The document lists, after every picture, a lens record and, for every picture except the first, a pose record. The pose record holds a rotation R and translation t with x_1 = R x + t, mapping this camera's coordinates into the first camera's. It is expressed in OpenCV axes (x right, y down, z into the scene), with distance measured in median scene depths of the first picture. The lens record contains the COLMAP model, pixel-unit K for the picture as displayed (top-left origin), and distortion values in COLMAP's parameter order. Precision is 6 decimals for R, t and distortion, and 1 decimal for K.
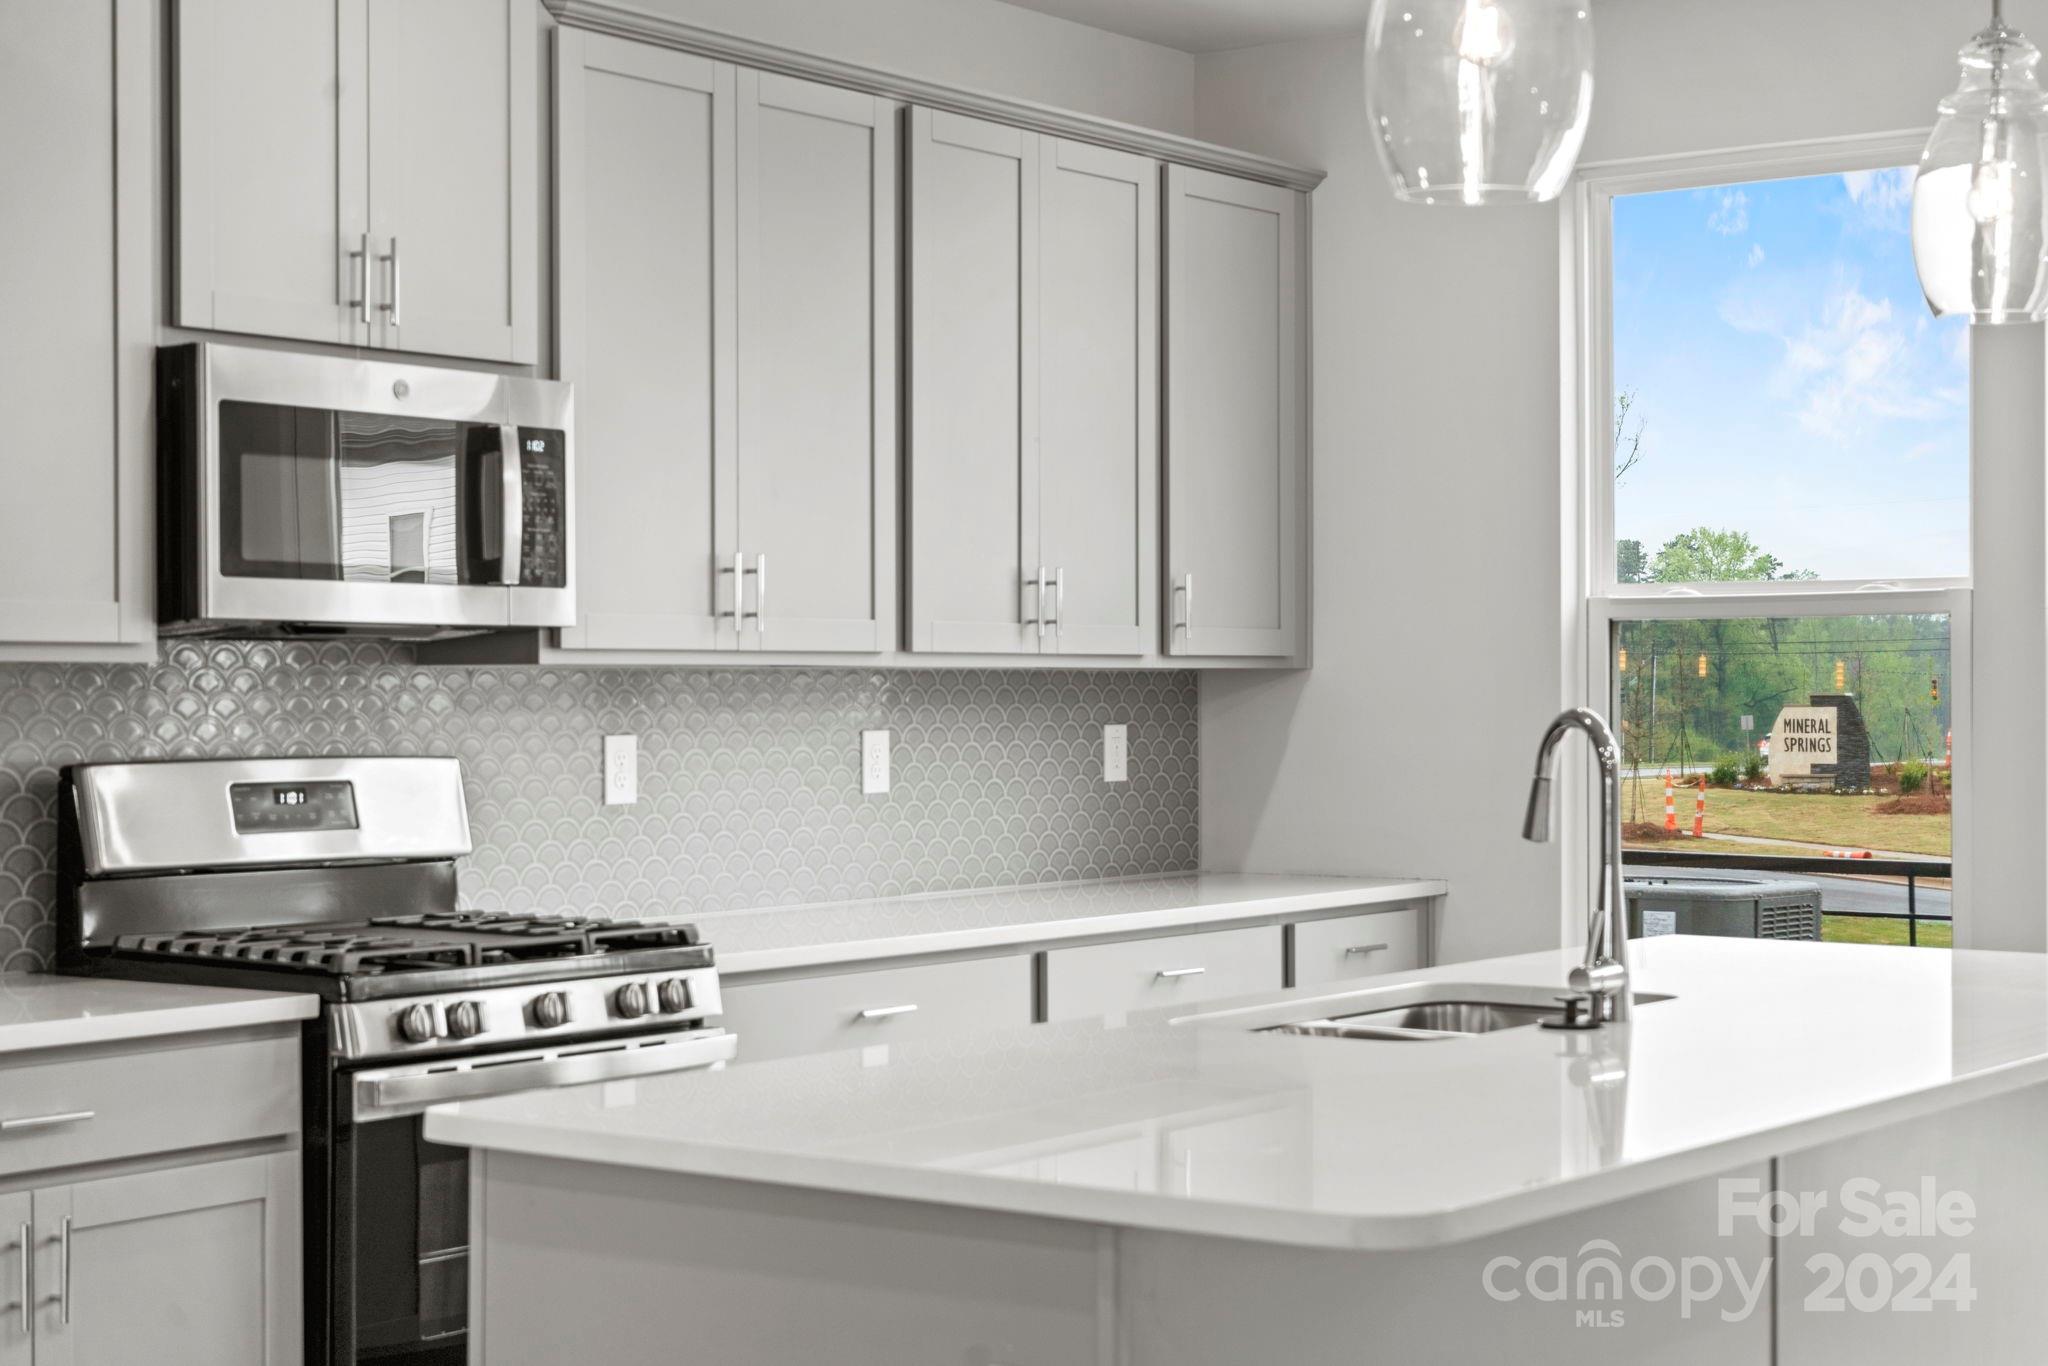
lens RADIAL K [[3095.1, 0, 1068.0], [0, 3095.1, 683.7], [0, 0, 1]] dist [-0.027120, 0.004547]
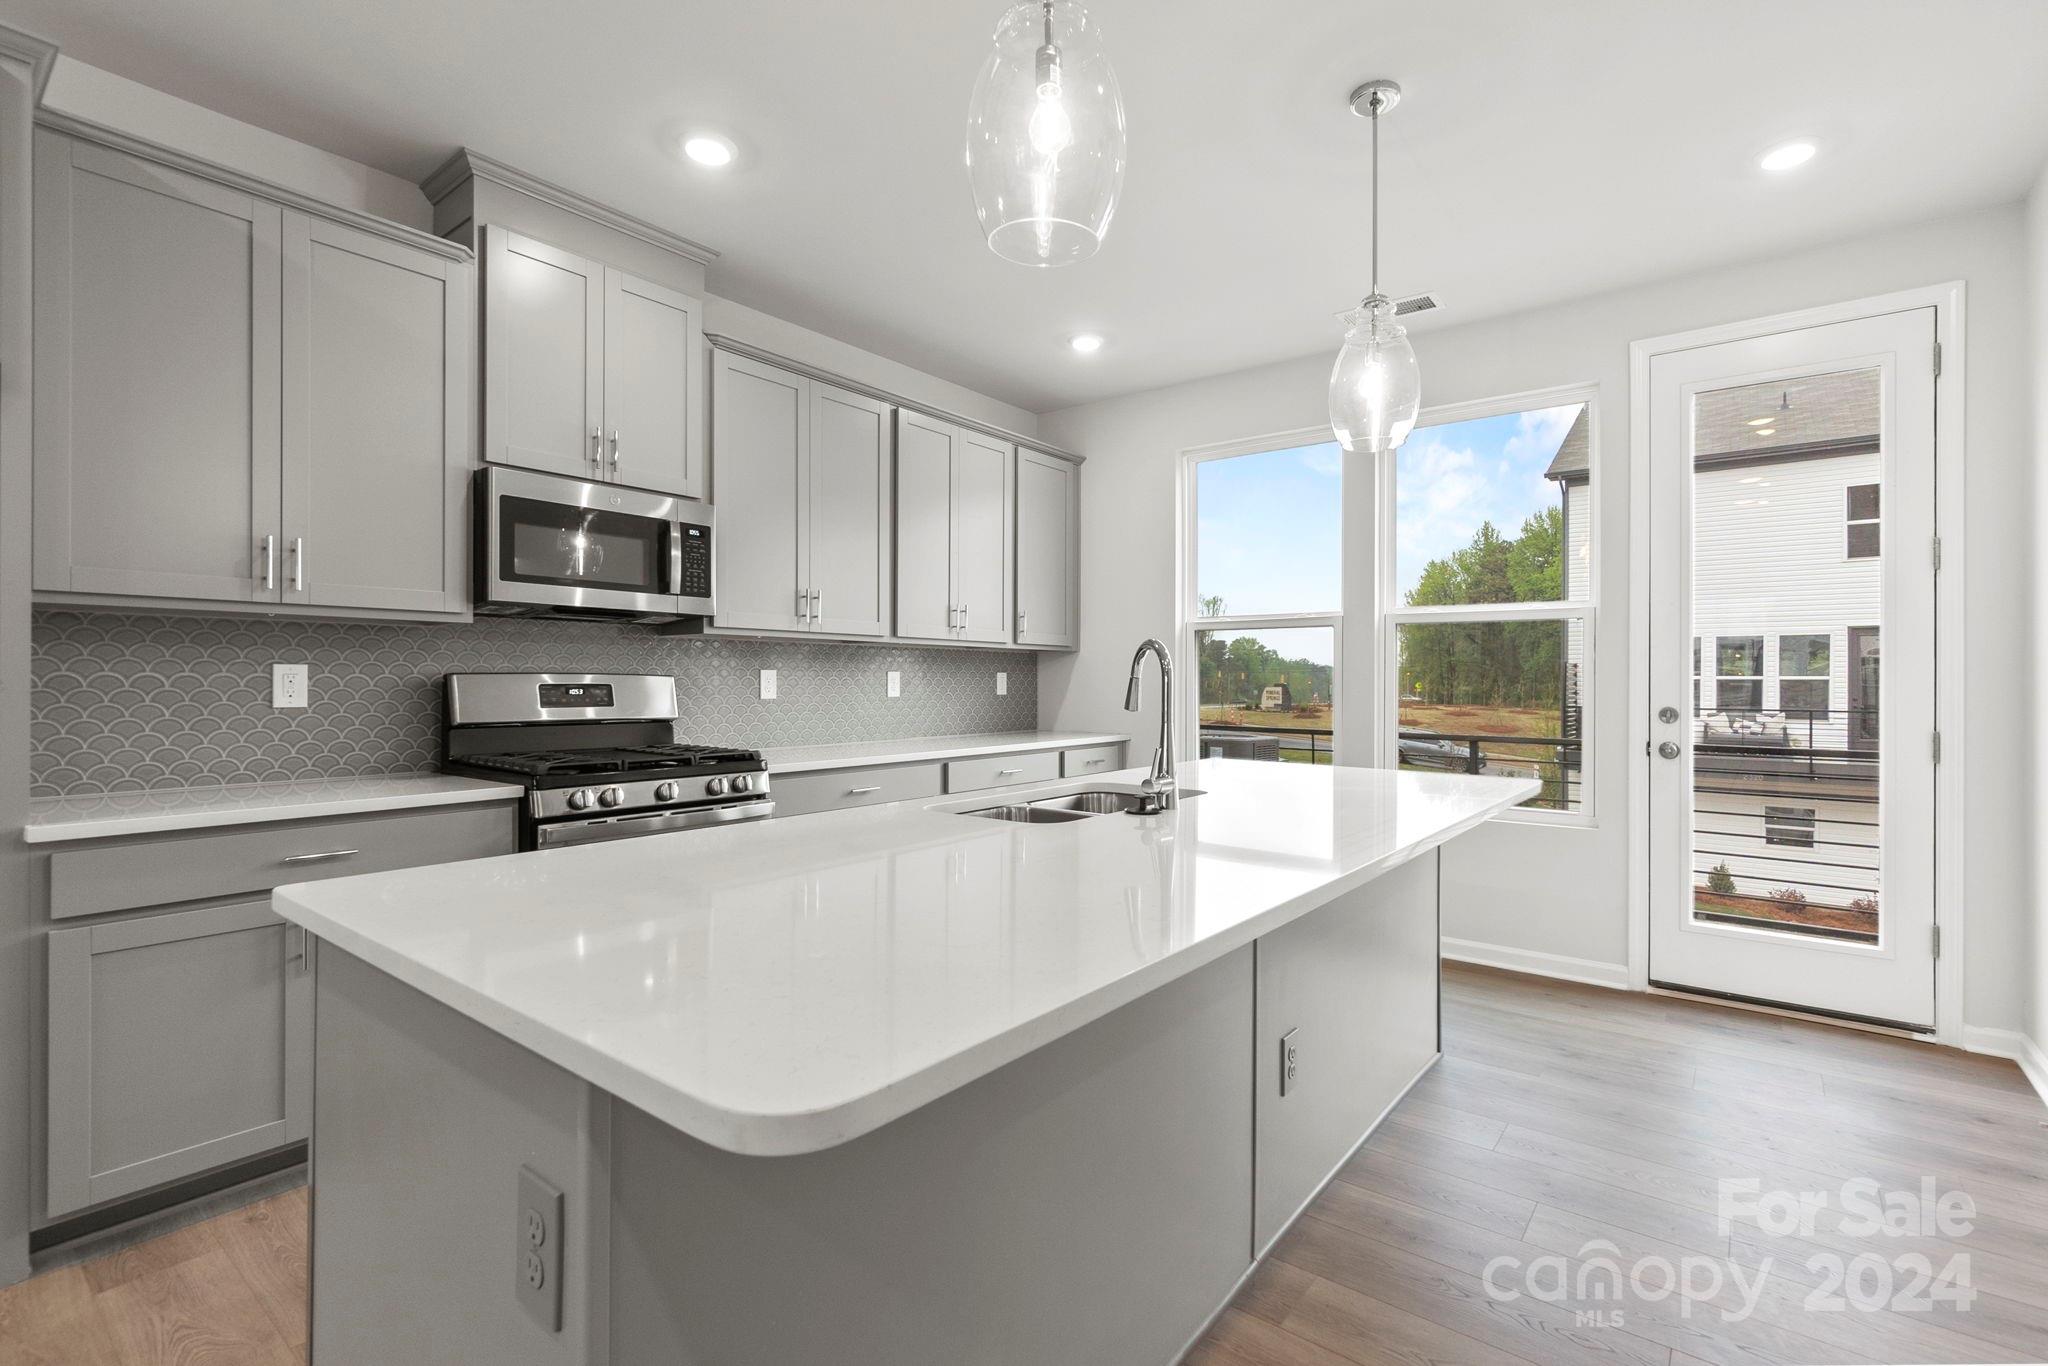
lens RADIAL K [[883.4, 0, 1042.1], [0, 883.4, 683.2], [0, 0, 1]] dist [-0.005584, -0.000462]
pose [[0.999766, 0.004673, -0.021103, 0.085101], [-0.004600, 0.999983, 0.003501, 0.025458], [0.021119, -0.003403, 0.999771, 0.360028]]
